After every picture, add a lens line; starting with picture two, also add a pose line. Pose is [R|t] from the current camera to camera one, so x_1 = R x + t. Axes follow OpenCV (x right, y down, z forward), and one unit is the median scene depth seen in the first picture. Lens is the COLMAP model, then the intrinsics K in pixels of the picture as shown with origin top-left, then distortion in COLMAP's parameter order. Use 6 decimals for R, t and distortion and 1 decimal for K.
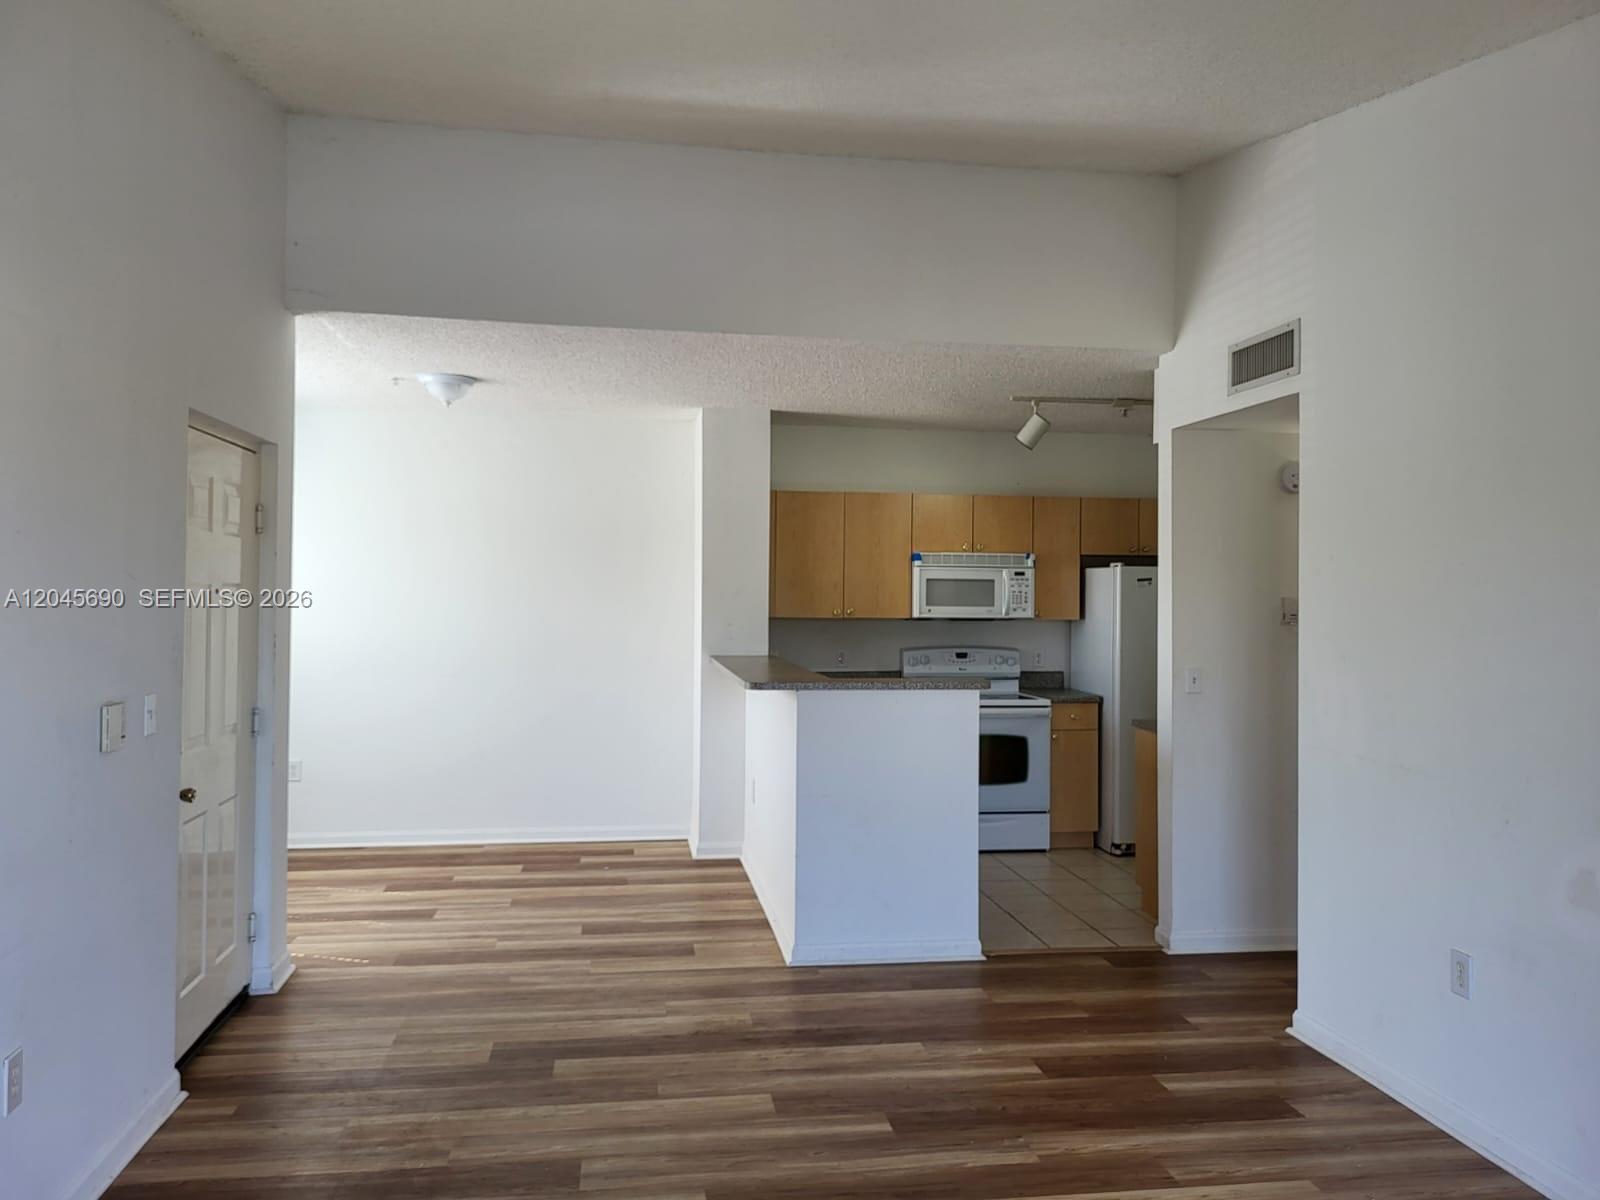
lens RADIAL K [[1233.0, 0, 798.0], [0, 1233.0, 584.6], [0, 0, 1]] dist [0.052560, -0.052125]
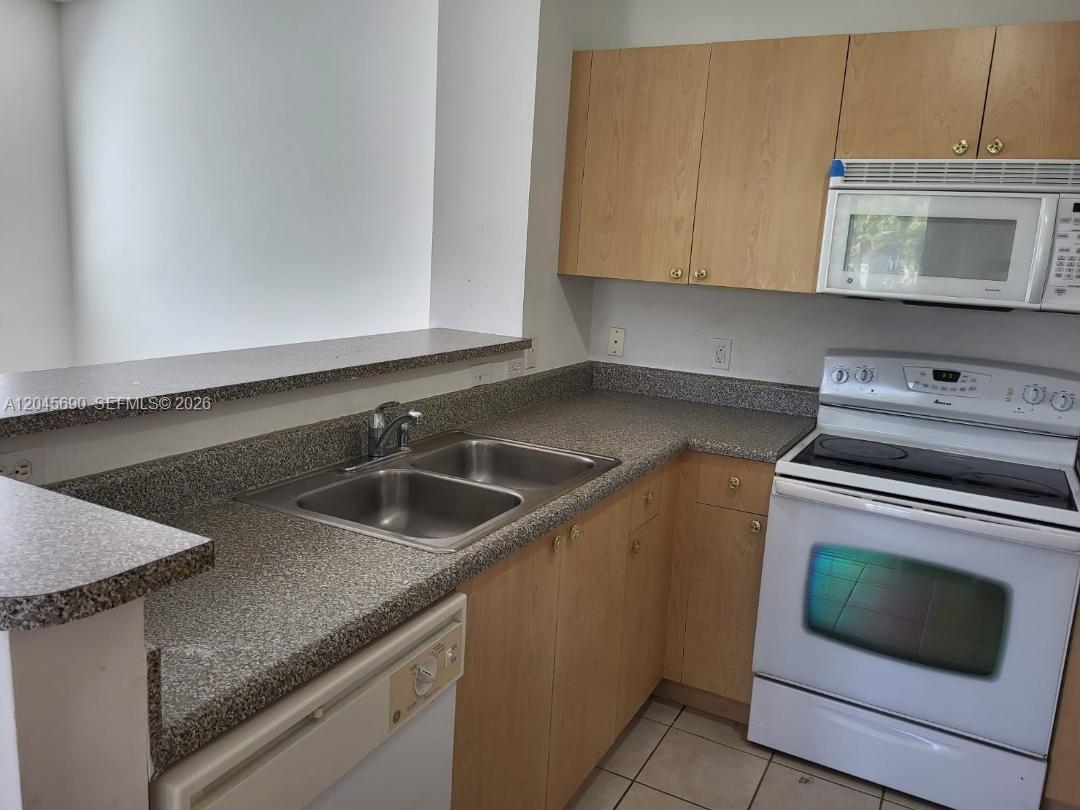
lens RADIAL K [[832.3, 0, 538.6], [0, 832.3, 394.6], [0, 0, 1]] dist [0.052560, -0.052125]
pose [[0.804892, 0.146766, -0.574986, 0.324834], [-0.049304, 0.982123, 0.181670, 0.017475], [0.591369, -0.117875, 0.797739, 1.027566]]
